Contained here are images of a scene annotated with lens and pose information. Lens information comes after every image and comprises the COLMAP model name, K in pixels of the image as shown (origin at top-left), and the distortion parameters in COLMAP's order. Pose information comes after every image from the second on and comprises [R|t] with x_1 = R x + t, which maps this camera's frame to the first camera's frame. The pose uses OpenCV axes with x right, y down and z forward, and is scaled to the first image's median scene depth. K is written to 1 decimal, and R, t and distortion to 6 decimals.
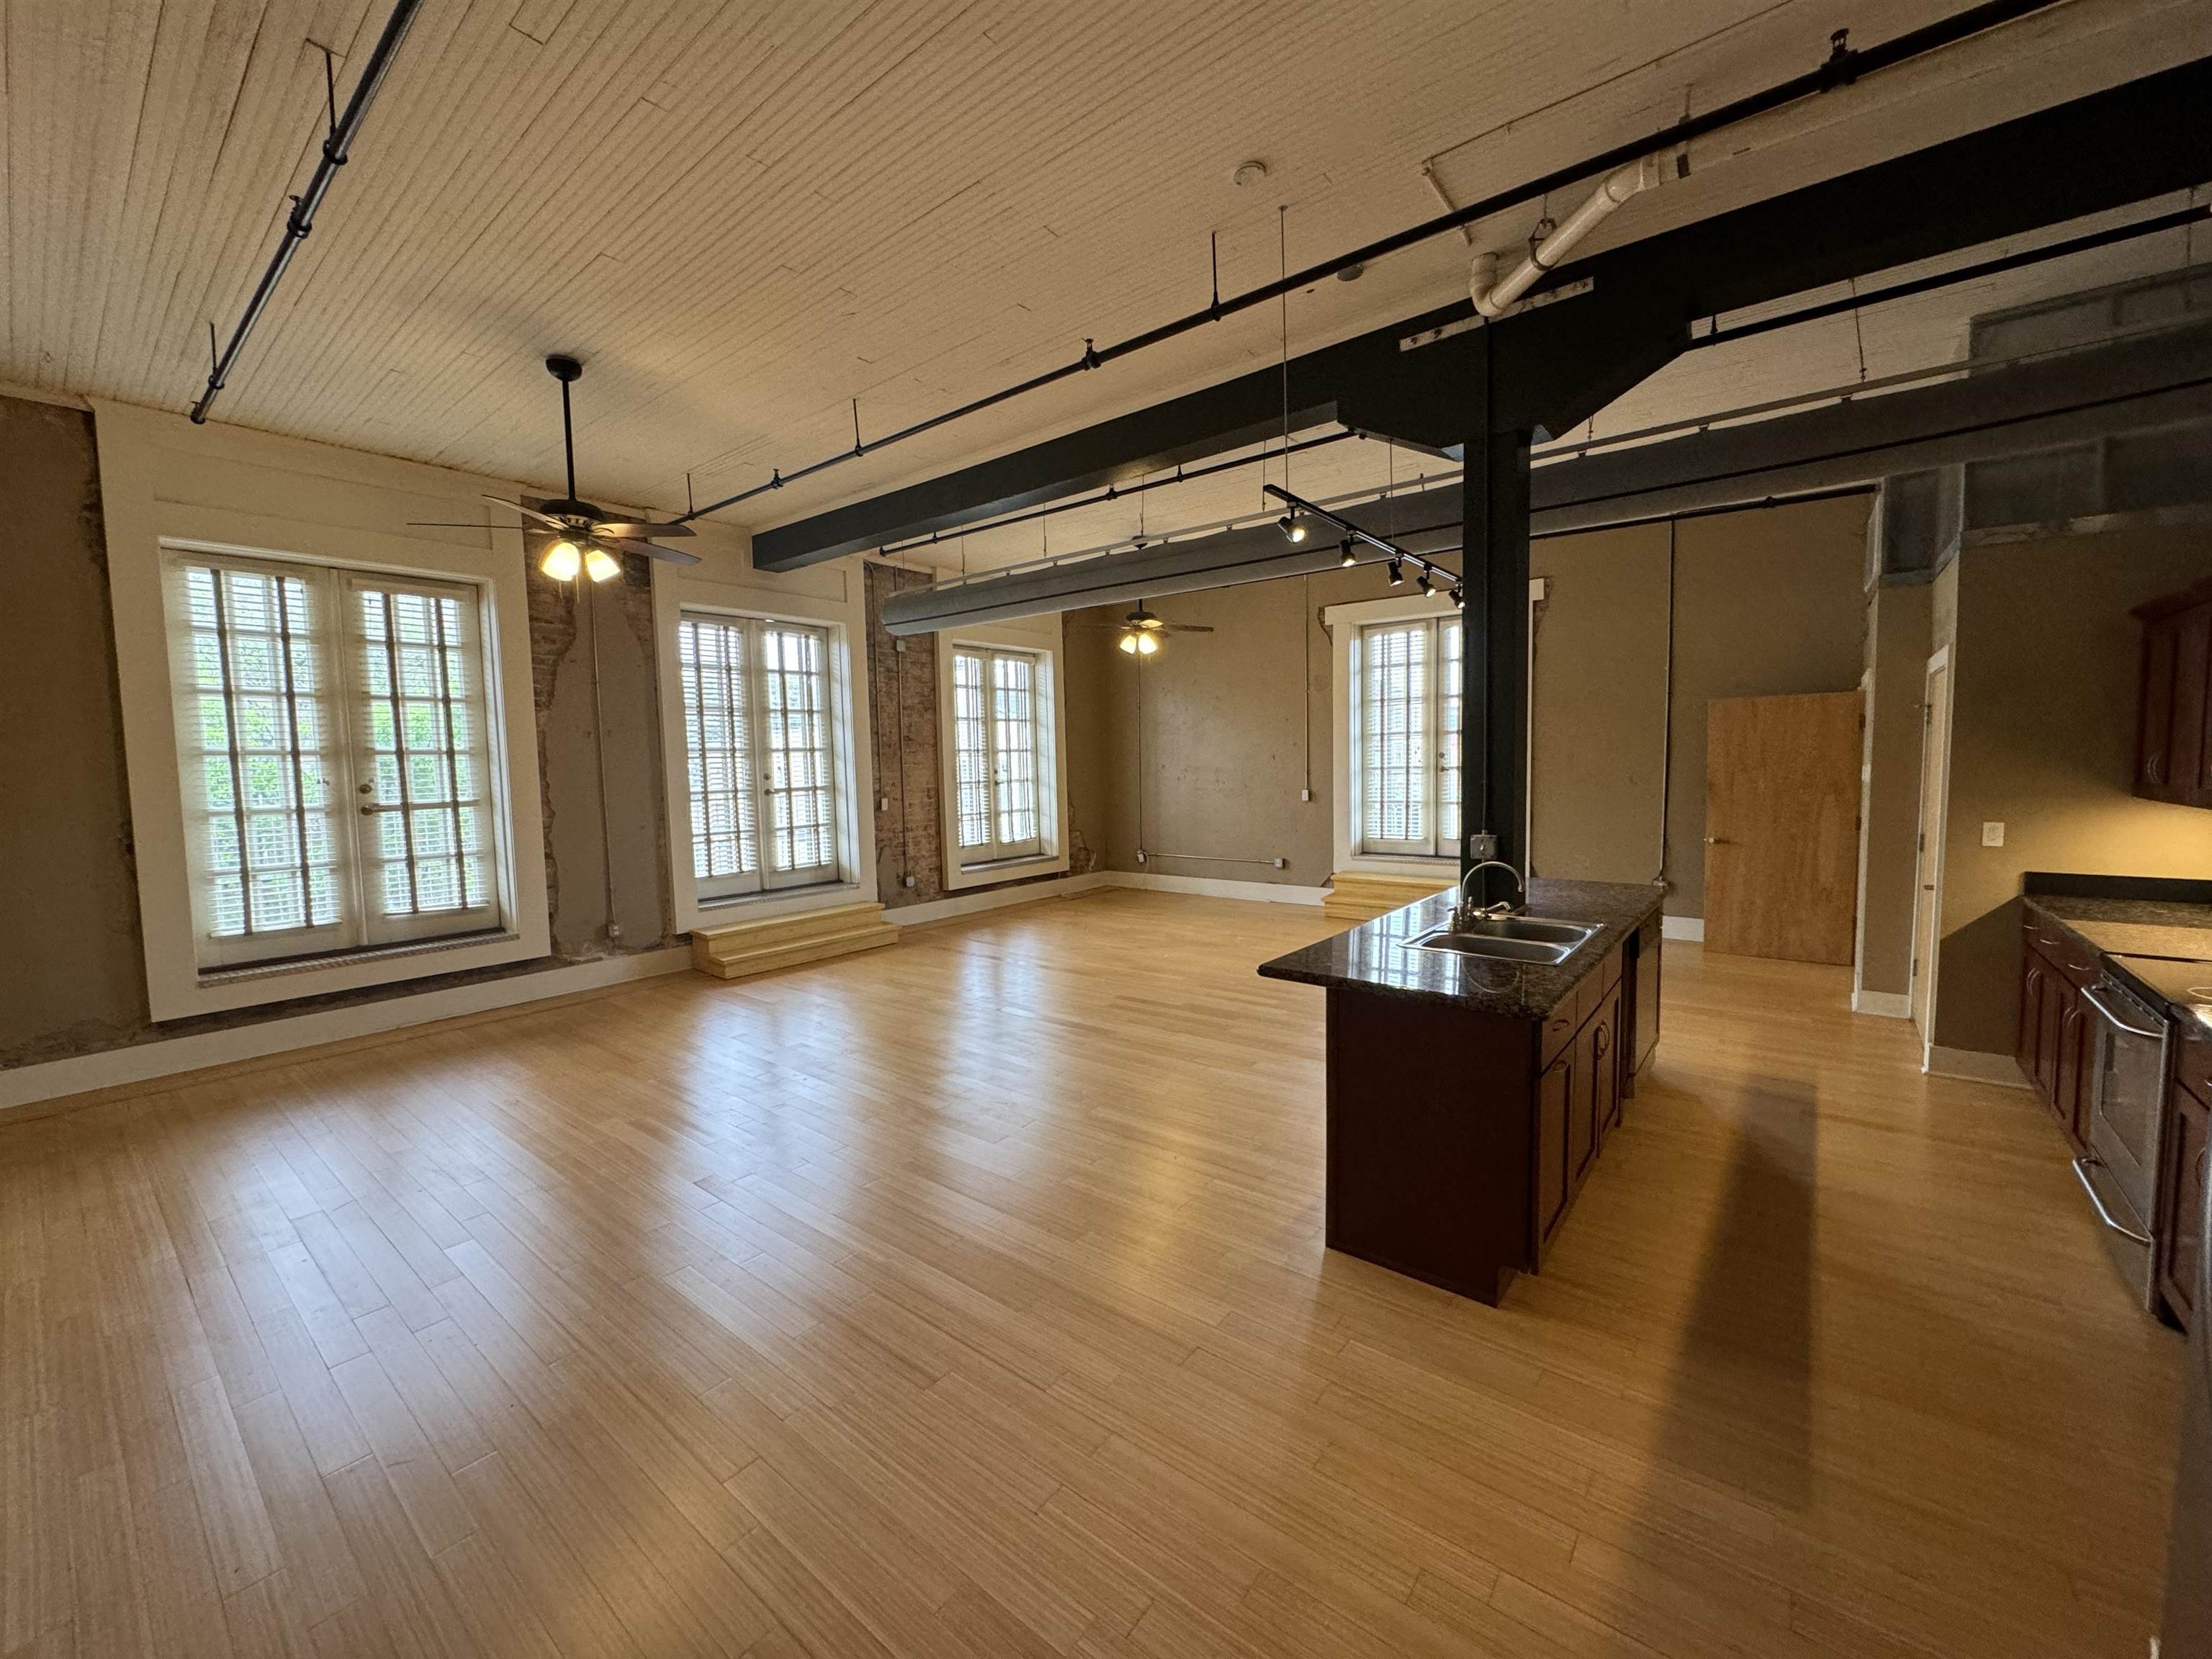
lens RADIAL K [[863.9, 0, 1114.6], [0, 863.9, 768.7], [0, 0, 1]] dist [-0.000992, 0.000010]
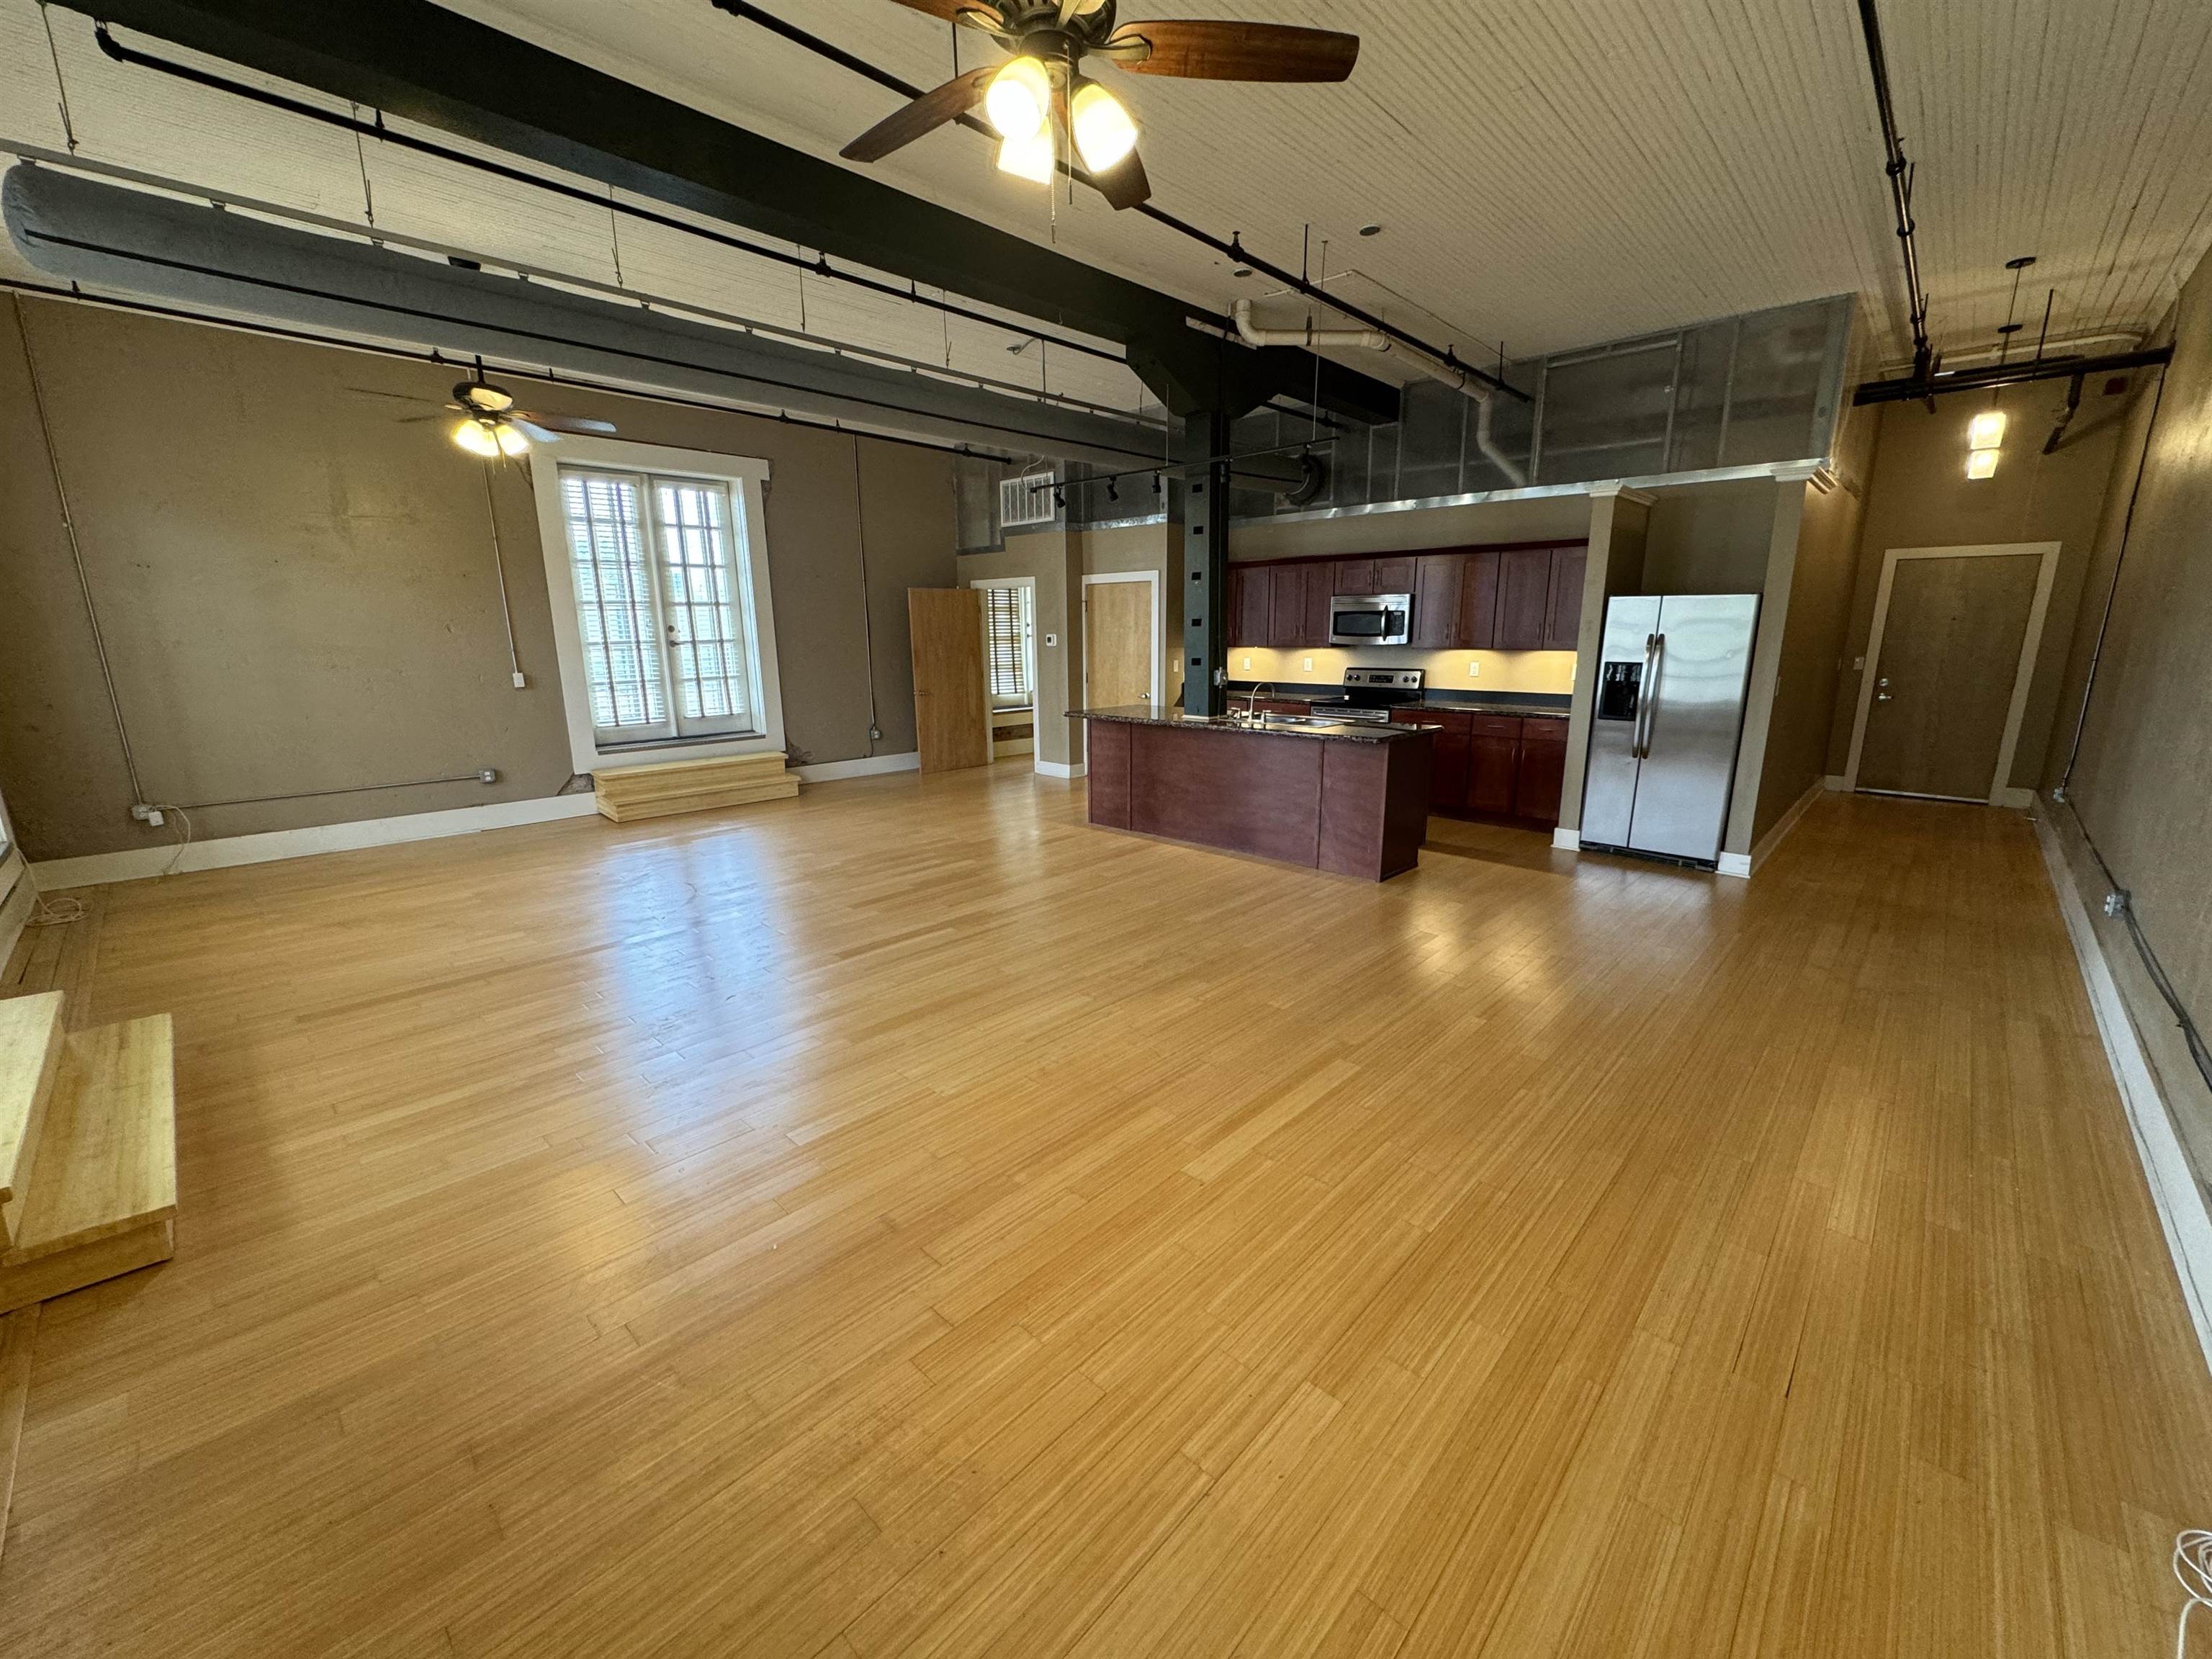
lens RADIAL K [[886.5, 0, 1106.1], [0, 886.5, 824.9], [0, 0, 1]] dist [-0.000100, 0.000067]
pose [[0.090576, -0.207975, 0.973931, -0.852134], [0.014099, 0.978121, 0.207558, 0.001890], [-0.995790, -0.005068, 0.091527, 0.690810]]
